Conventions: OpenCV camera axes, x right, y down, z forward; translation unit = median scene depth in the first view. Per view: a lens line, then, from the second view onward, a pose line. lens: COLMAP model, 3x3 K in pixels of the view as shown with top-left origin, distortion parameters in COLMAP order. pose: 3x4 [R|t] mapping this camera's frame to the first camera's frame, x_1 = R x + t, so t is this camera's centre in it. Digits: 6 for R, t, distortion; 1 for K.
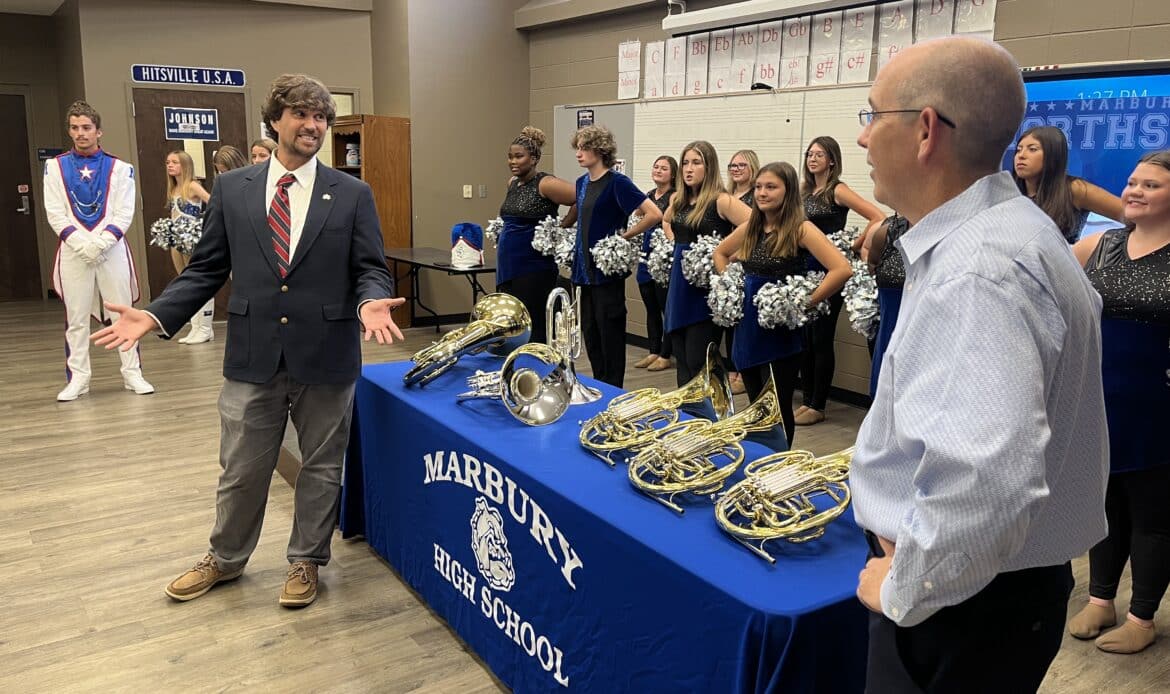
lens RADIAL K [[883.4, 0, 600.3], [0, 883.4, 342.2], [0, 0, 1]] dist [0.063940, -0.064579]
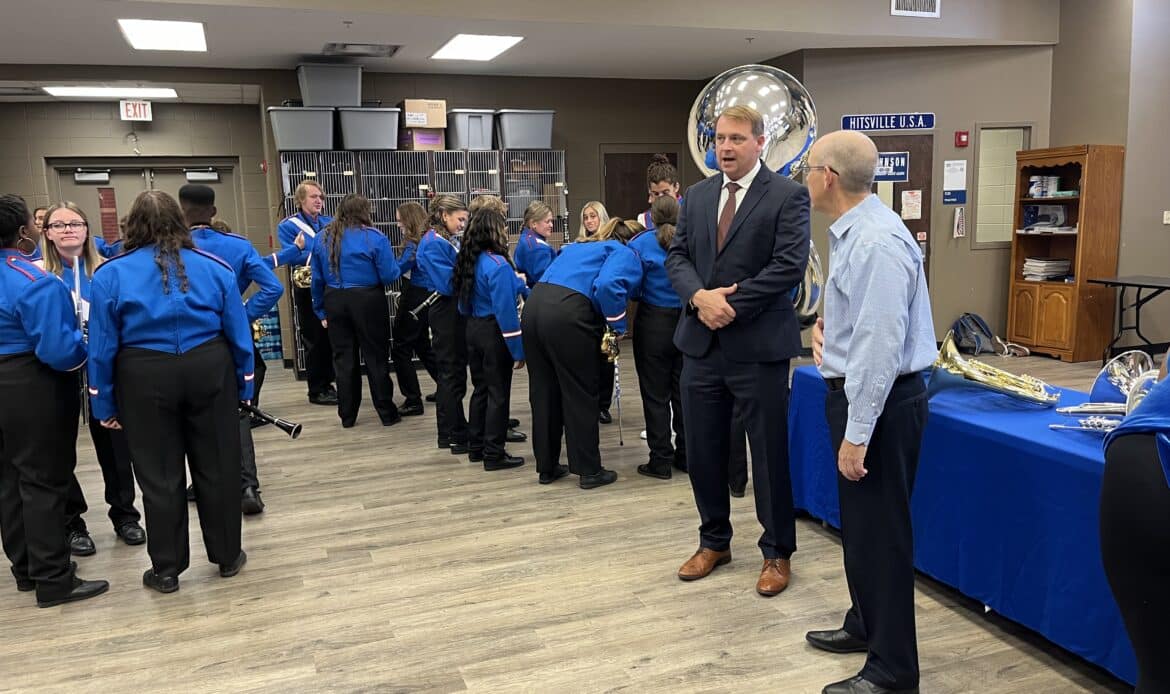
lens RADIAL K [[886.0, 0, 585.0], [0, 886.0, 347.0], [0, 0, 1]] dist [0.063247, -0.081431]
pose [[0.959485, -0.003444, -0.281739, -0.751381], [-0.008798, 0.999072, -0.042174, 0.026965], [0.281623, 0.042944, 0.958564, -0.164705]]
